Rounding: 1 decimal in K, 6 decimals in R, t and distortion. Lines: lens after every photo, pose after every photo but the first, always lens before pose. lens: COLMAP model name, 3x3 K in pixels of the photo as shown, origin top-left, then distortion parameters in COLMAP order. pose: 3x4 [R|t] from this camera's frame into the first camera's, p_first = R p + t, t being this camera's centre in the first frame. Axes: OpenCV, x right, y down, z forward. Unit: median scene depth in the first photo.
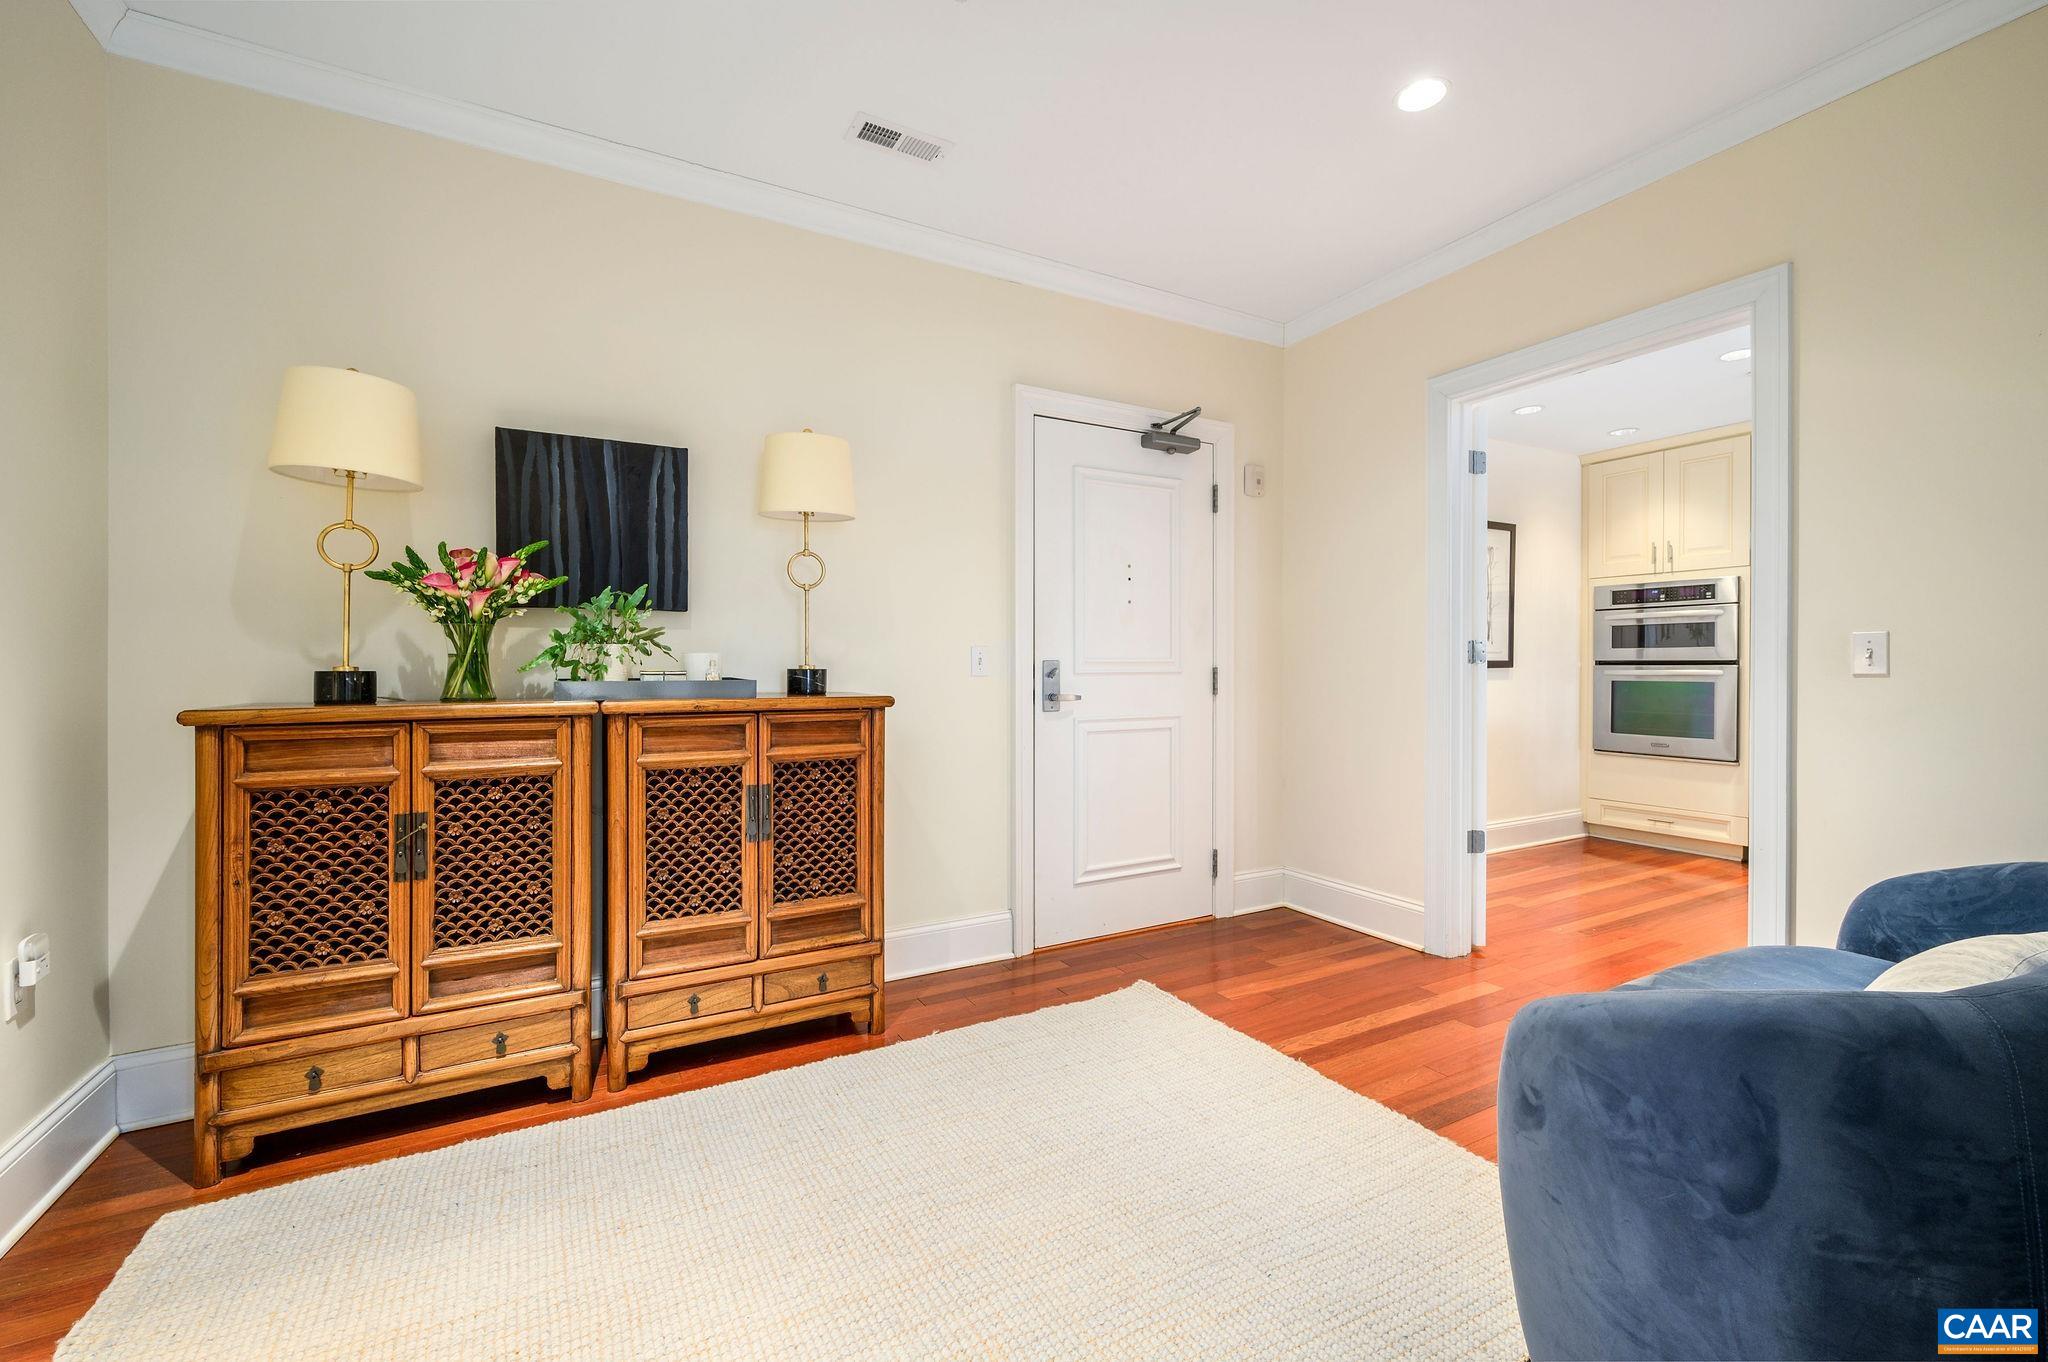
lens RADIAL K [[846.6, 0, 1024.0], [0, 846.6, 687.3], [0, 0, 1]] dist [-0.001311, -0.000175]
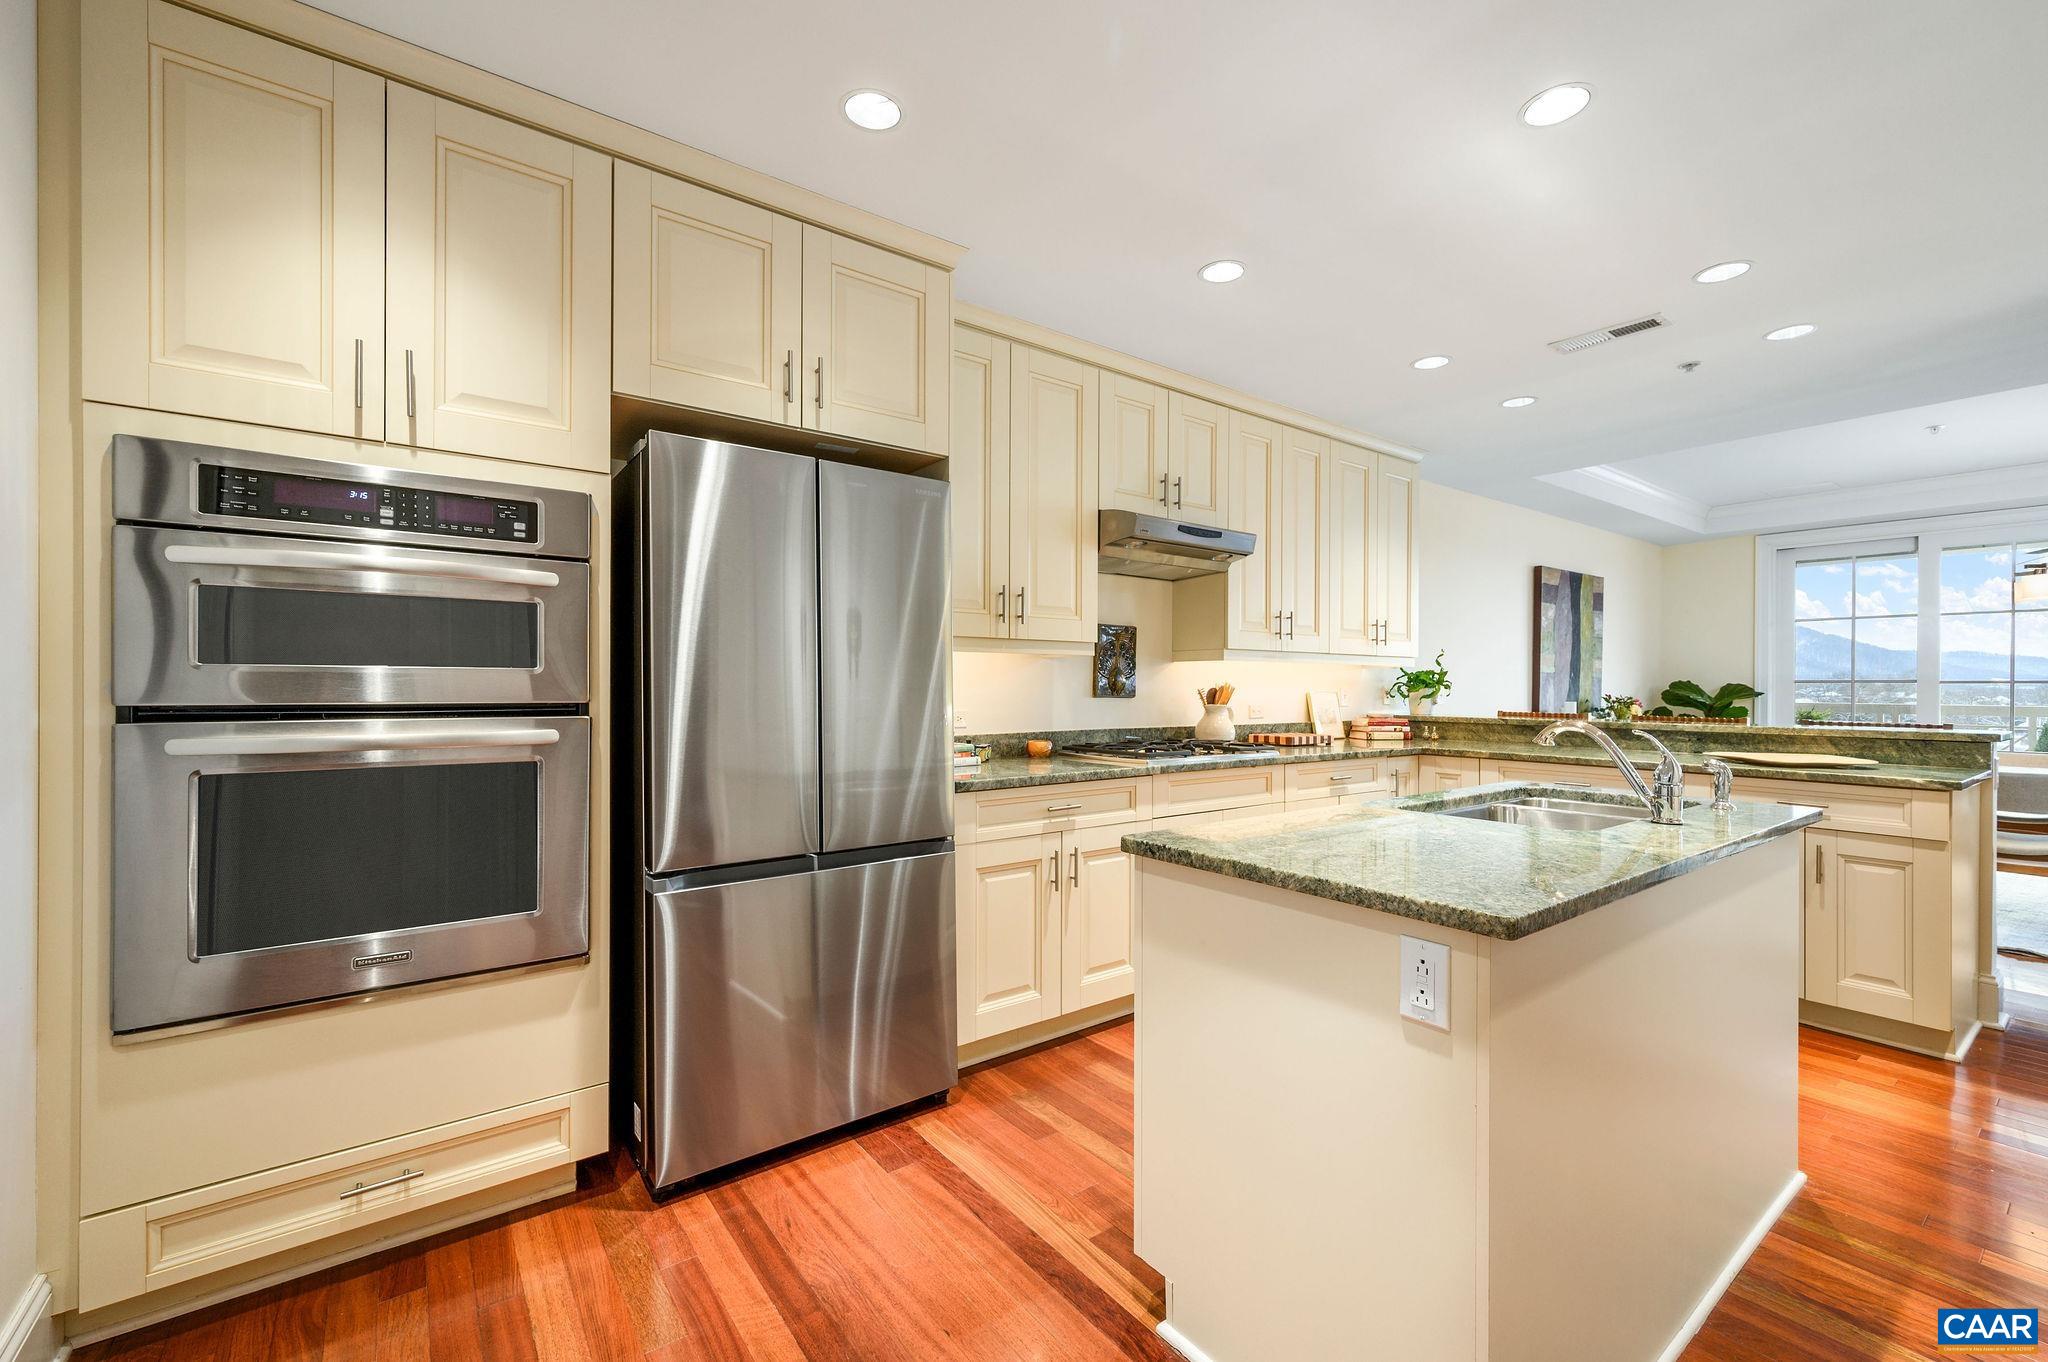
lens RADIAL K [[846.6, 0, 1024.0], [0, 846.6, 687.3], [0, 0, 1]] dist [-0.001311, -0.000175]
pose [[-0.131827, 0.001250, 0.991272, 0.390901], [0.018484, 0.999828, 0.001198, -0.034323], [-0.991100, 0.018481, -0.131828, 0.793857]]
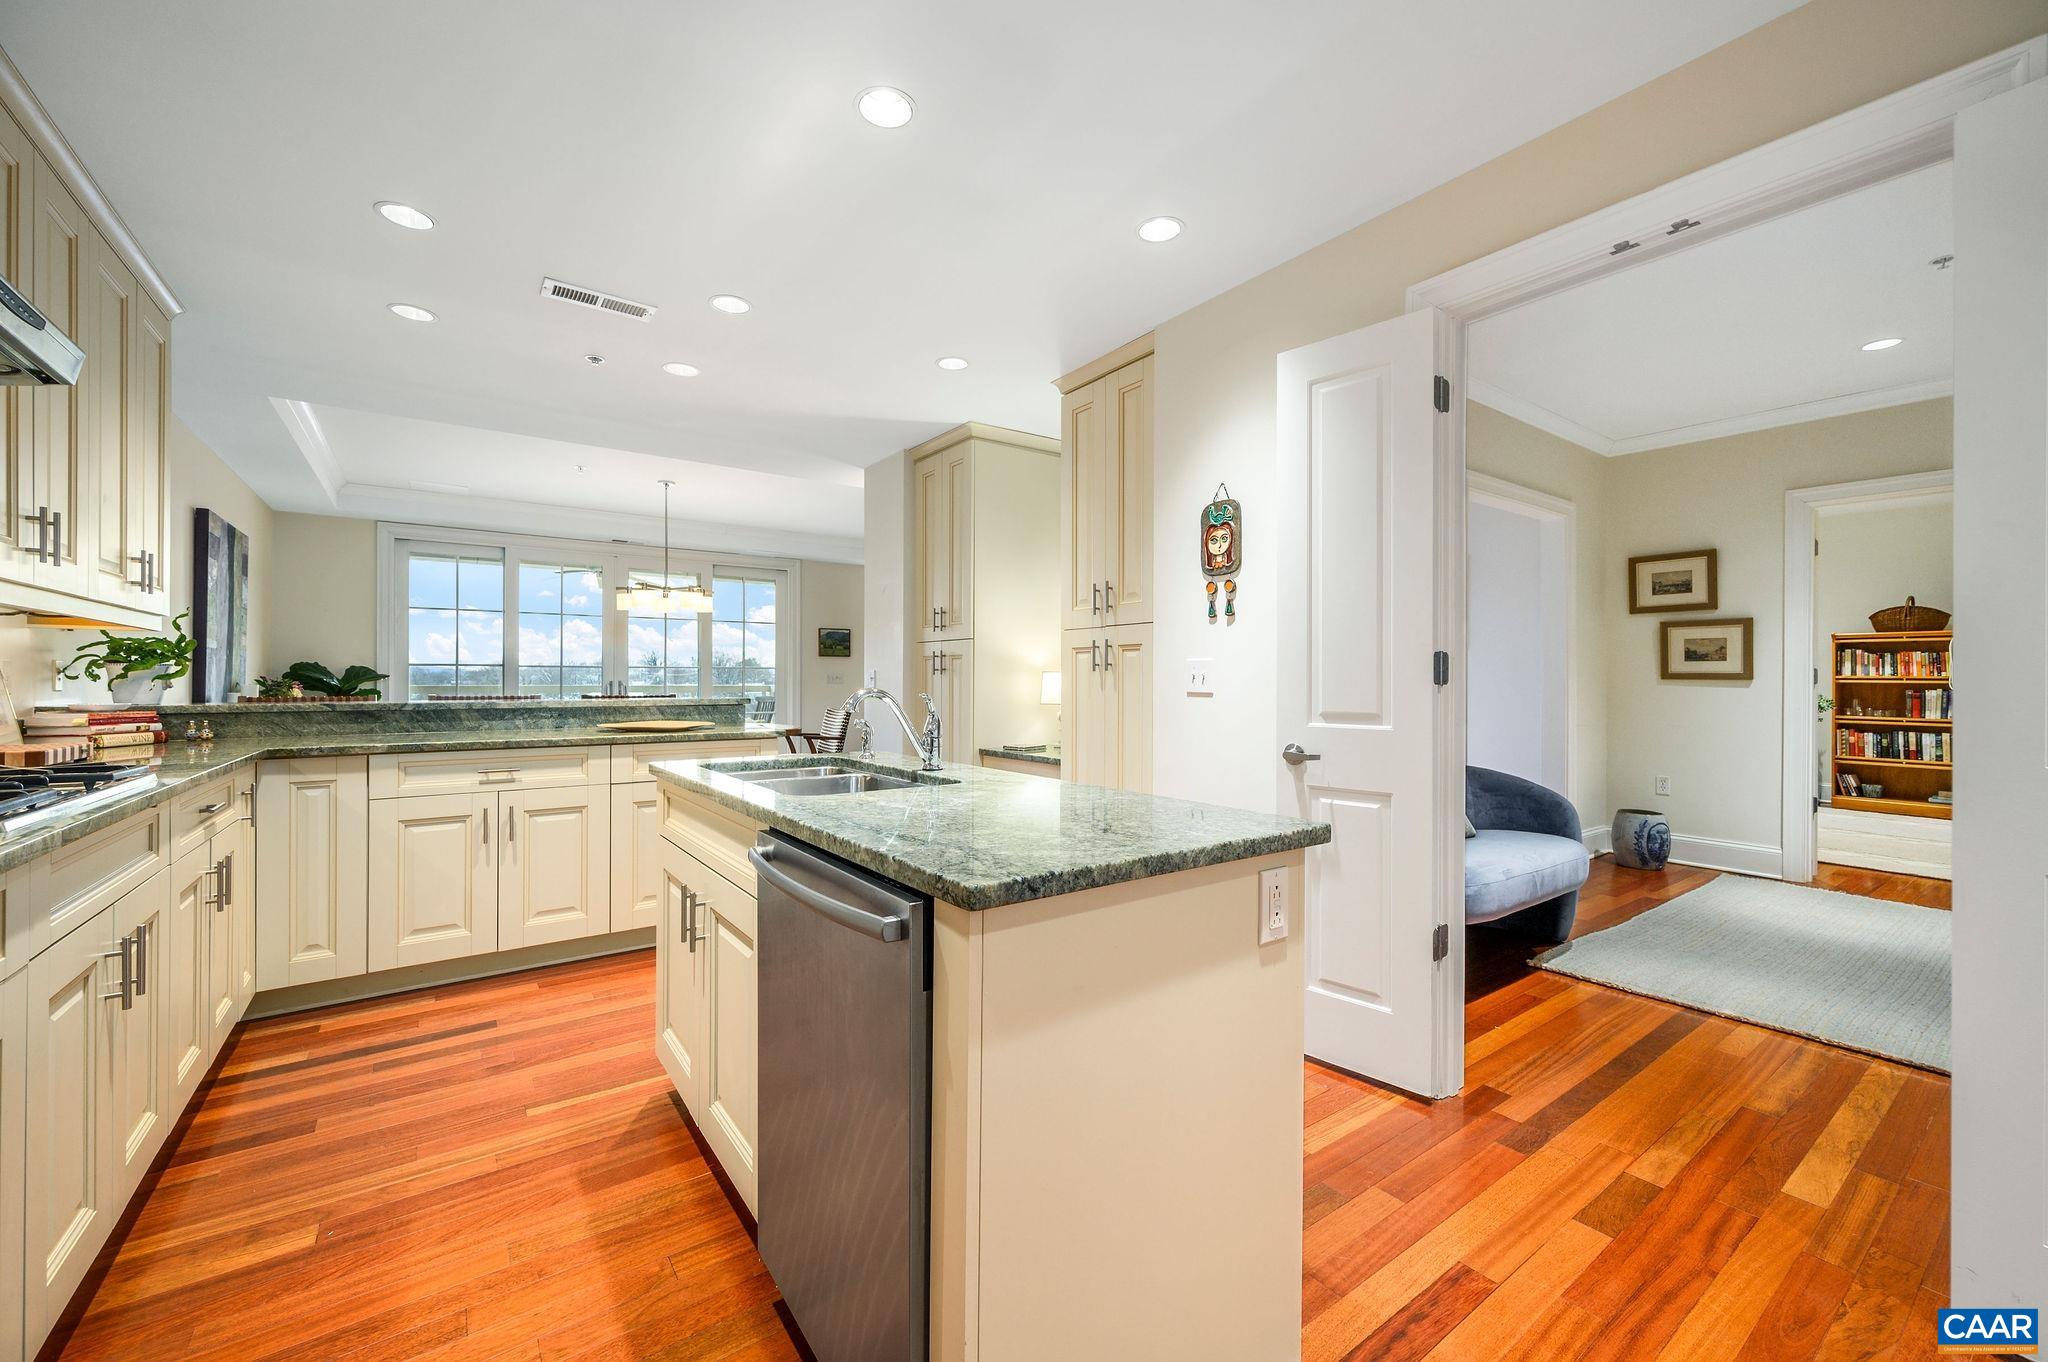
lens RADIAL K [[815.5, 0, 1025.3], [0, 815.5, 663.6], [0, 0, 1]] dist [0.001285, 0.000211]
pose [[-0.992998, -0.001621, -0.118120, 0.704601], [-0.002066, 0.999991, 0.003645, -0.027791], [0.118113, 0.003863, -0.992993, 0.896324]]
